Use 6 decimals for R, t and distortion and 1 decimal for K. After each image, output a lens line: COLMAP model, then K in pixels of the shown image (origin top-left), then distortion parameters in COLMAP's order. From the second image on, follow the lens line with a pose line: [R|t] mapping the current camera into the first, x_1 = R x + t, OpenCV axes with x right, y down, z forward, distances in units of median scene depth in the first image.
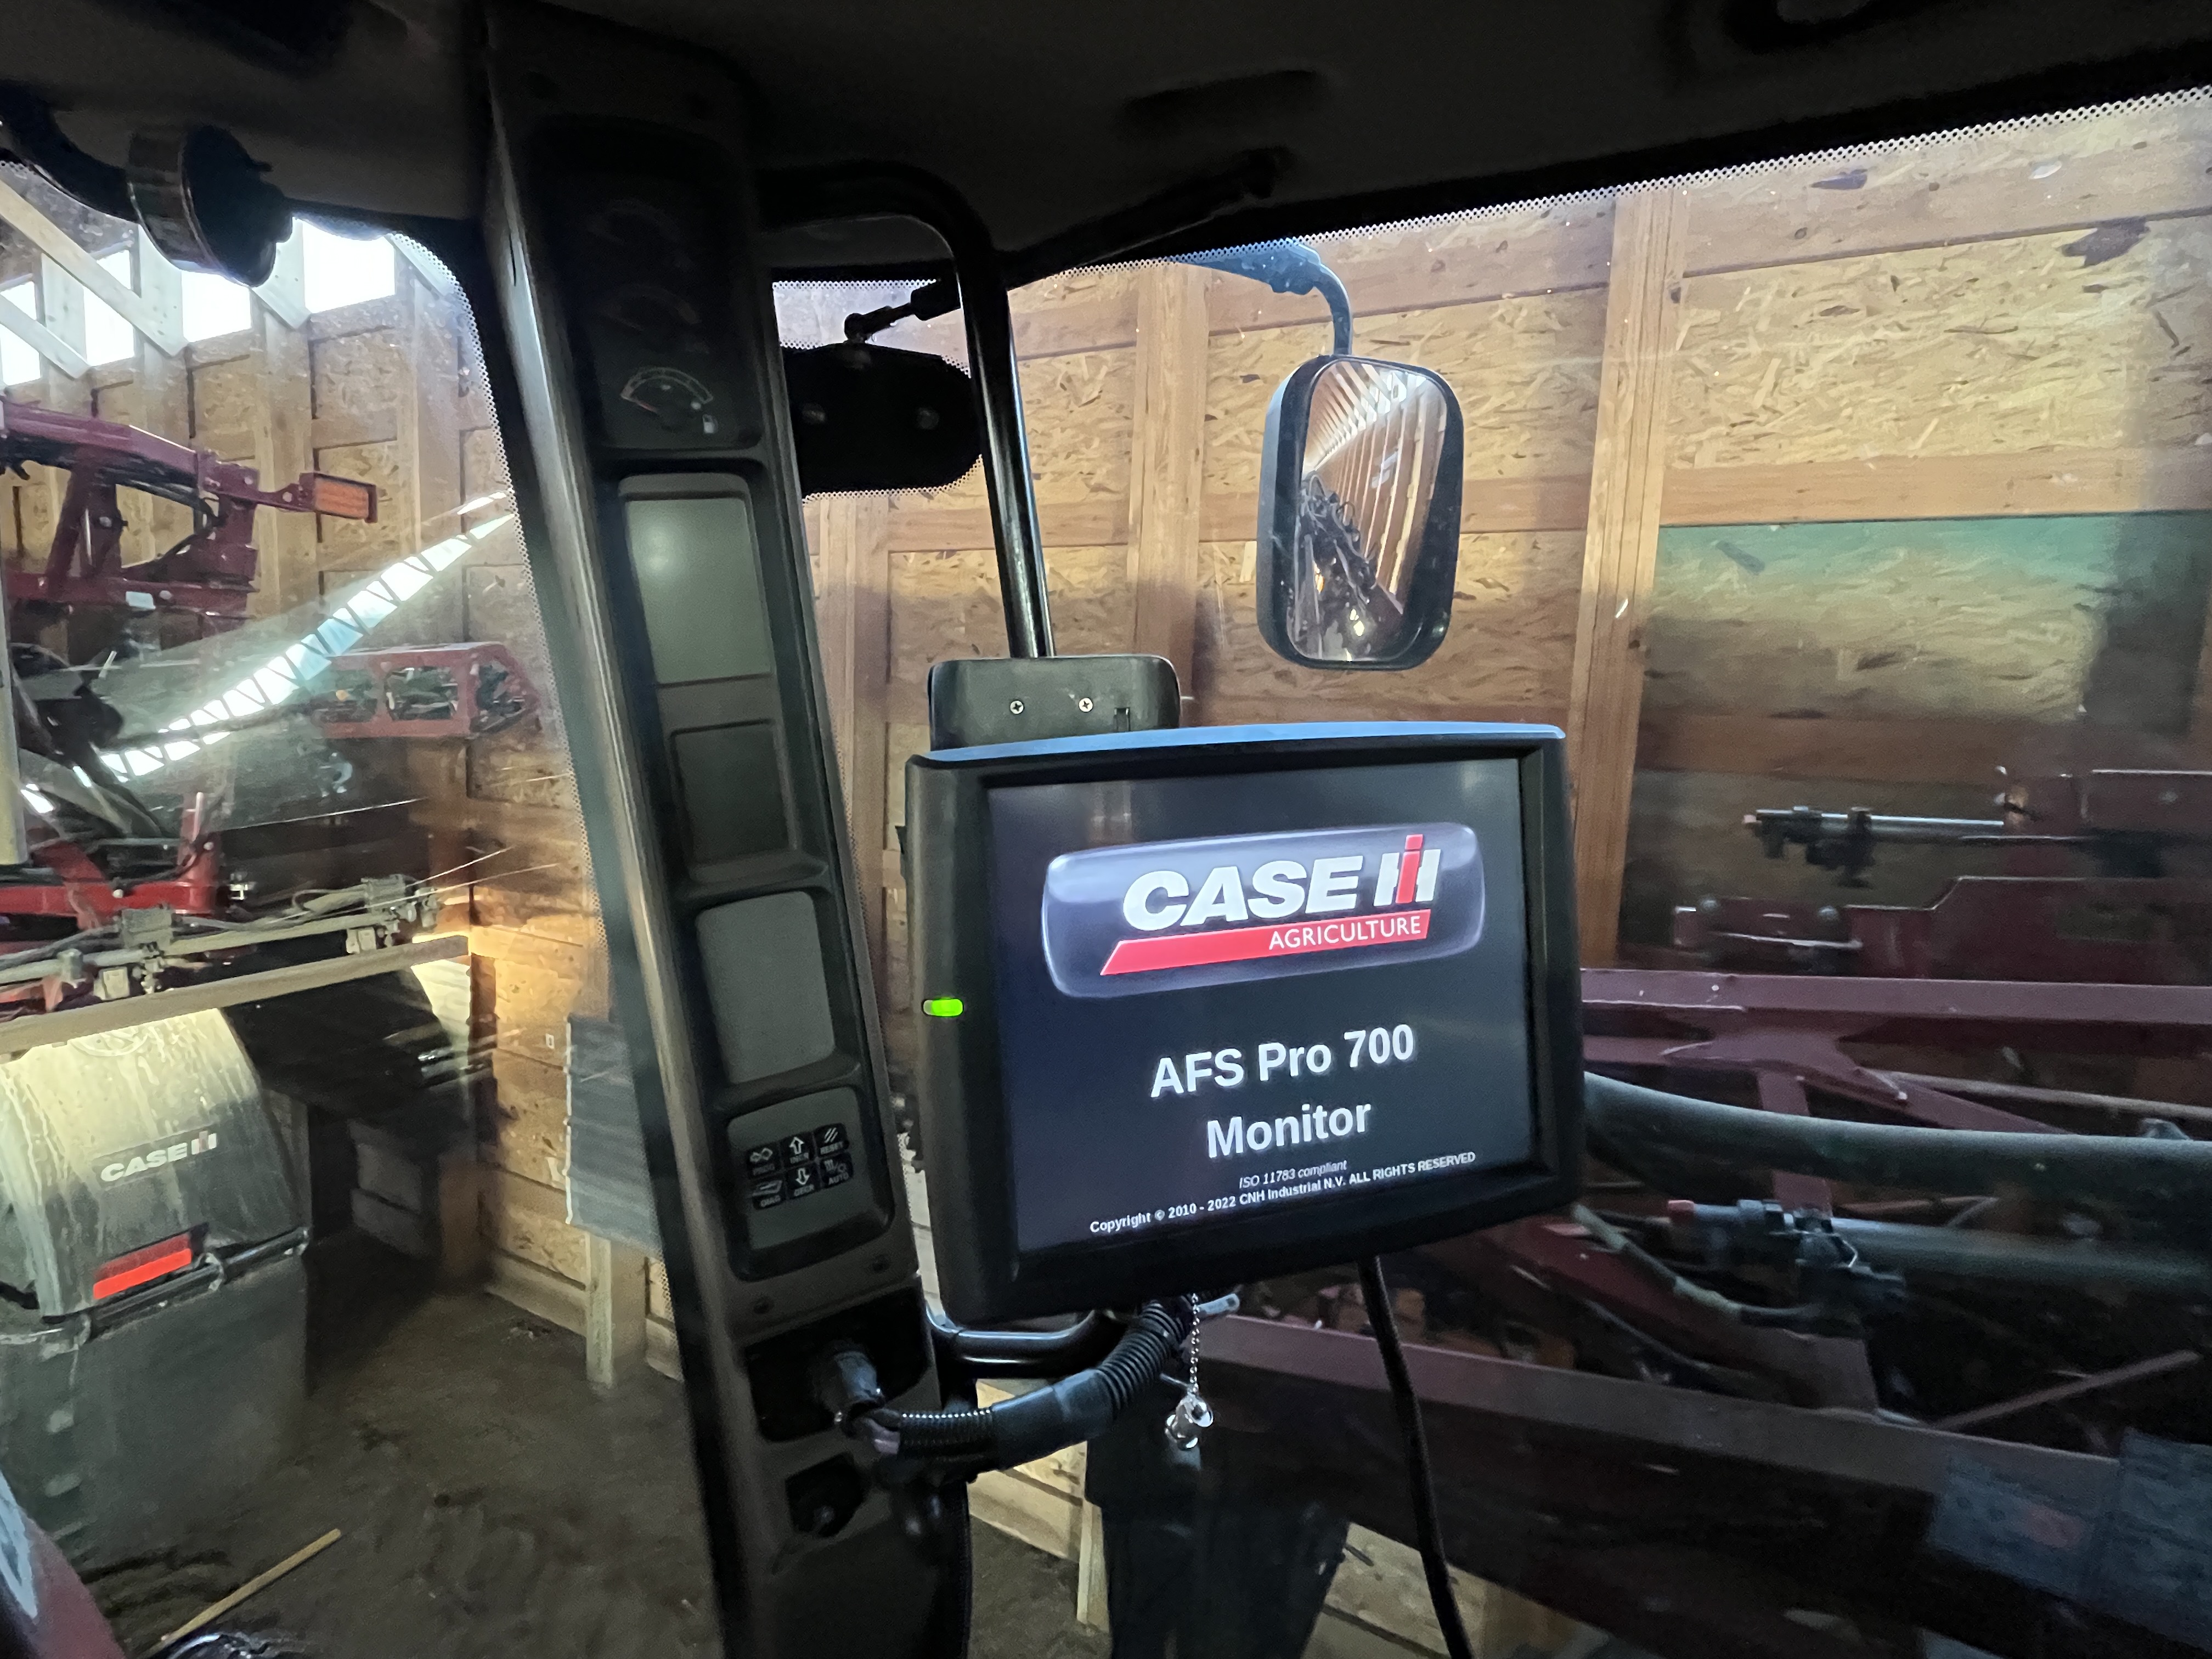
lens RADIAL K [[1011.0, 0, 1104.0], [0, 1011.0, 826.9], [0, 0, 1]] dist [-0.002131, -0.000588]
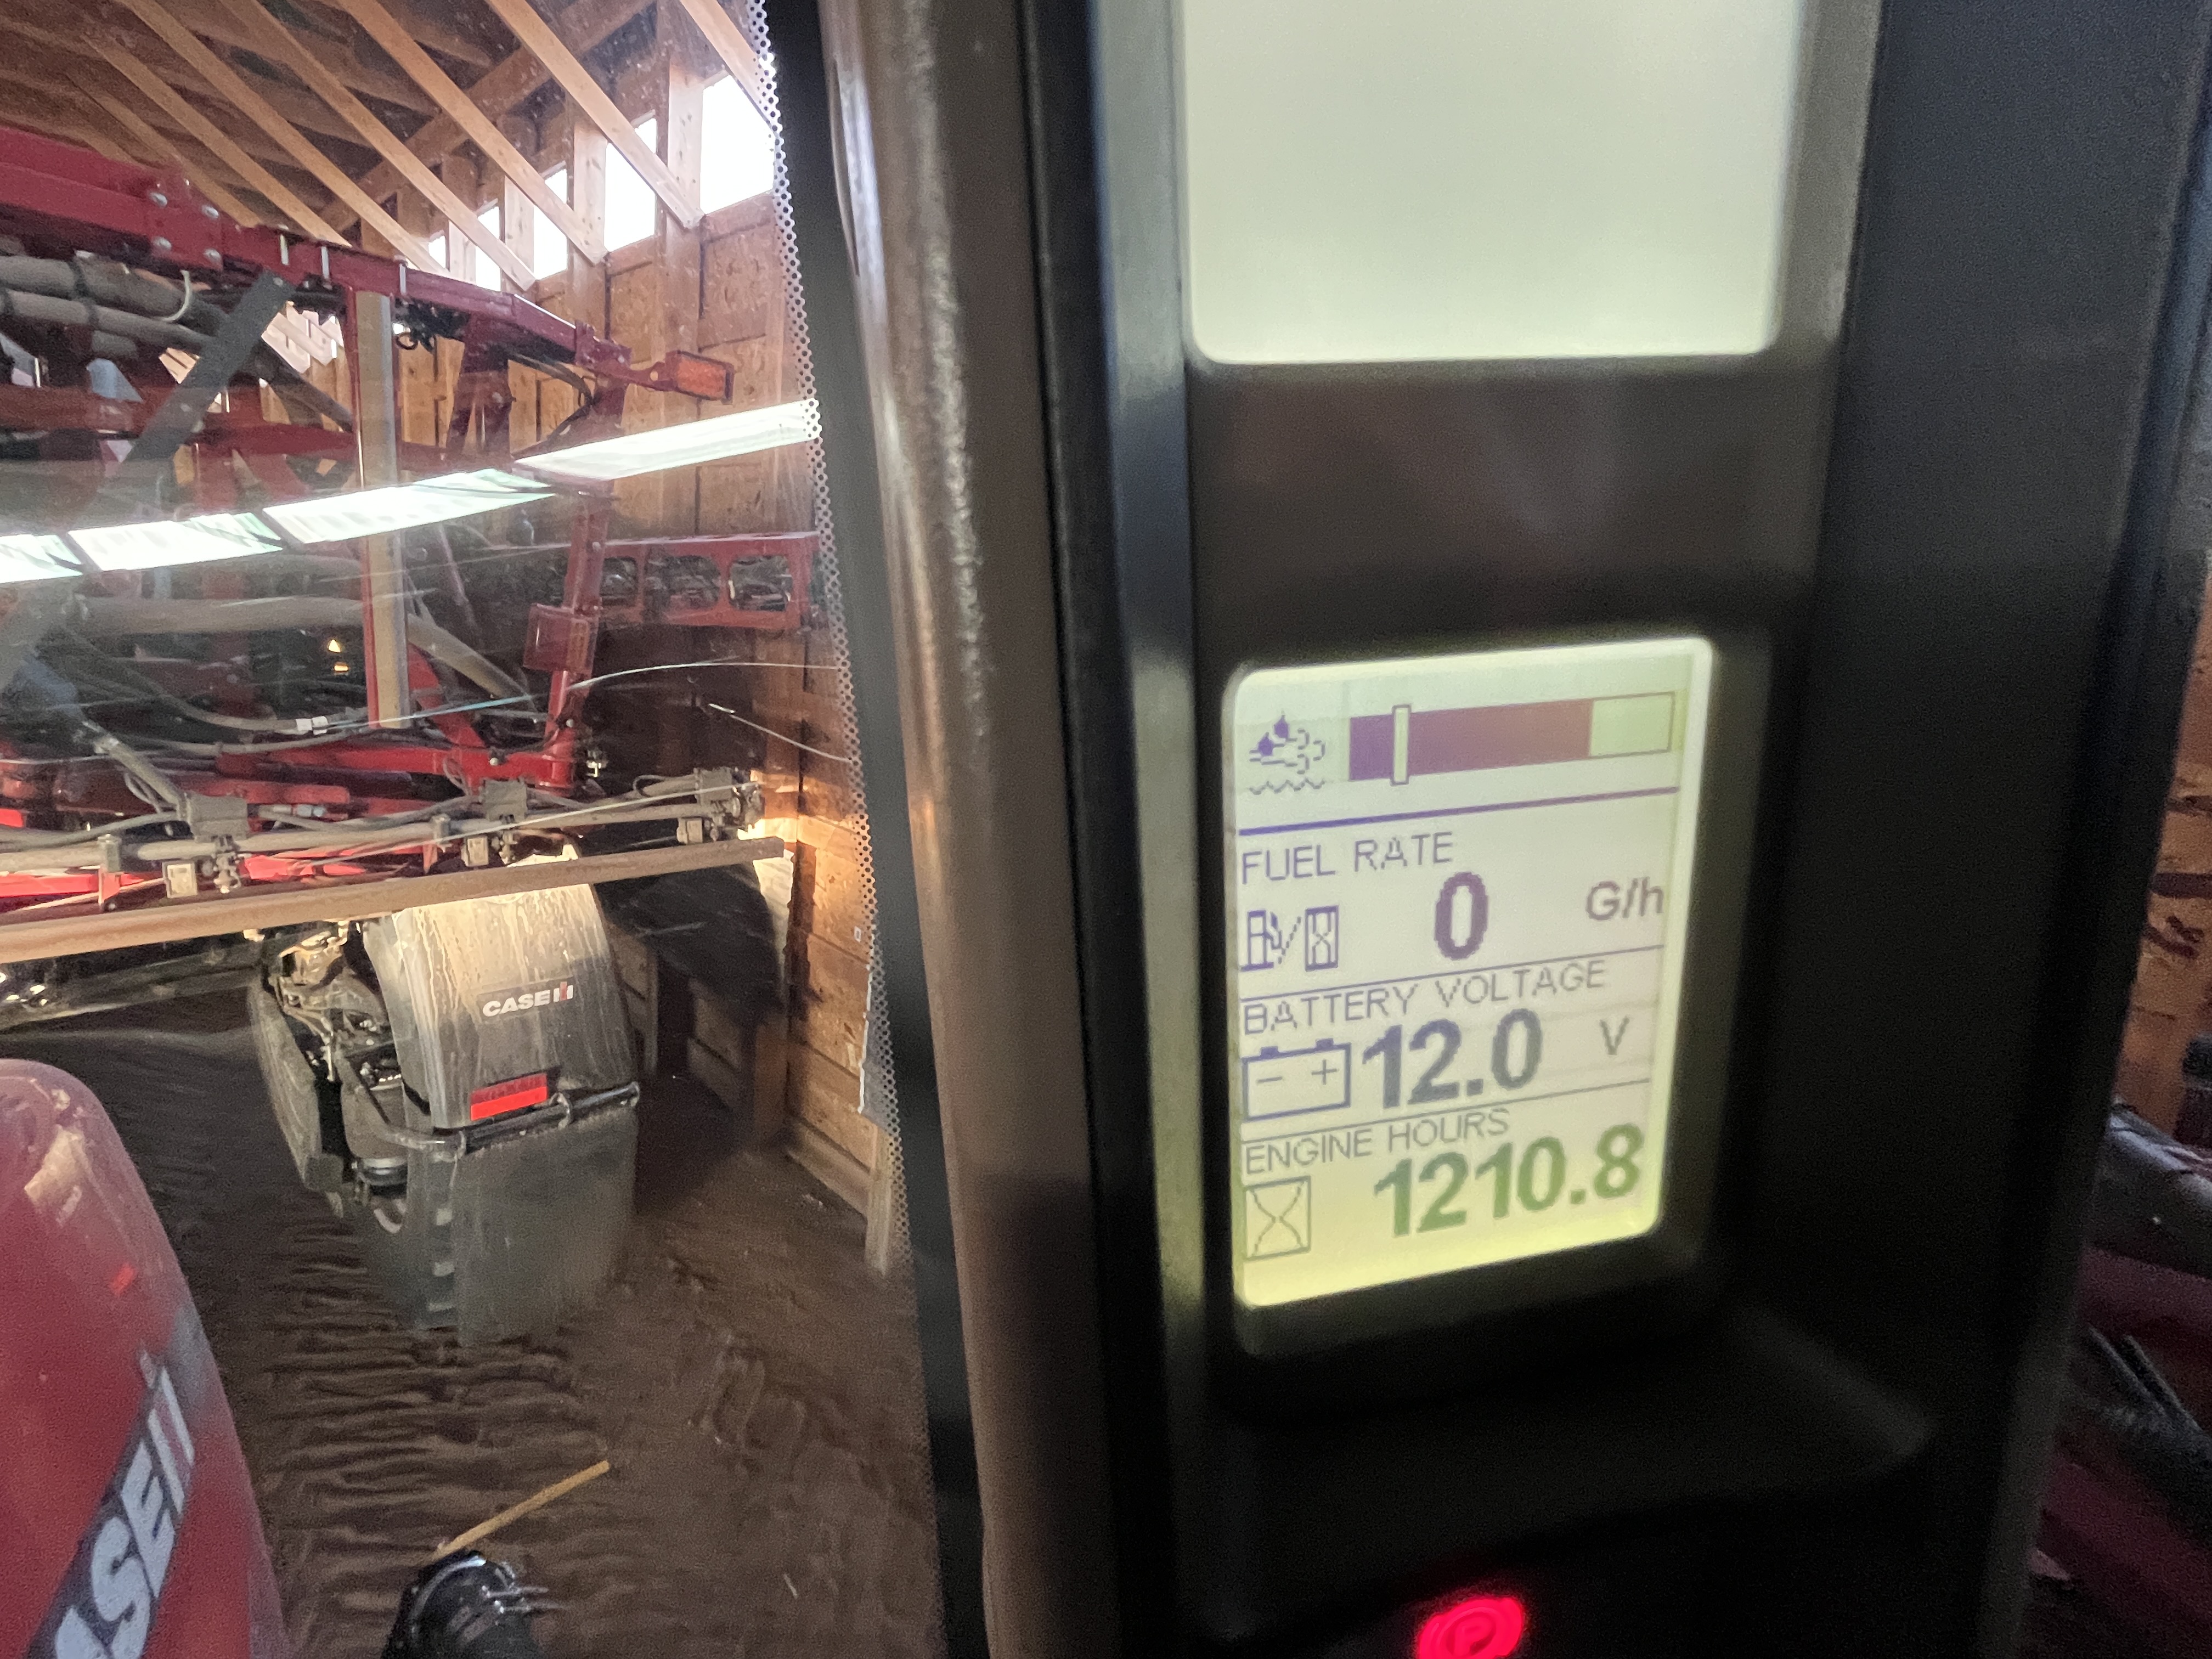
lens RADIAL K [[1011.0, 0, 1109.4], [0, 1011.0, 815.5], [0, 0, 1]] dist [-0.002131, -0.000588]
pose [[0.957972, 0.108297, -0.265633, -0.059945], [-0.091679, 0.993019, 0.074217, -0.011774], [0.271816, -0.046745, 0.961213, 0.123096]]
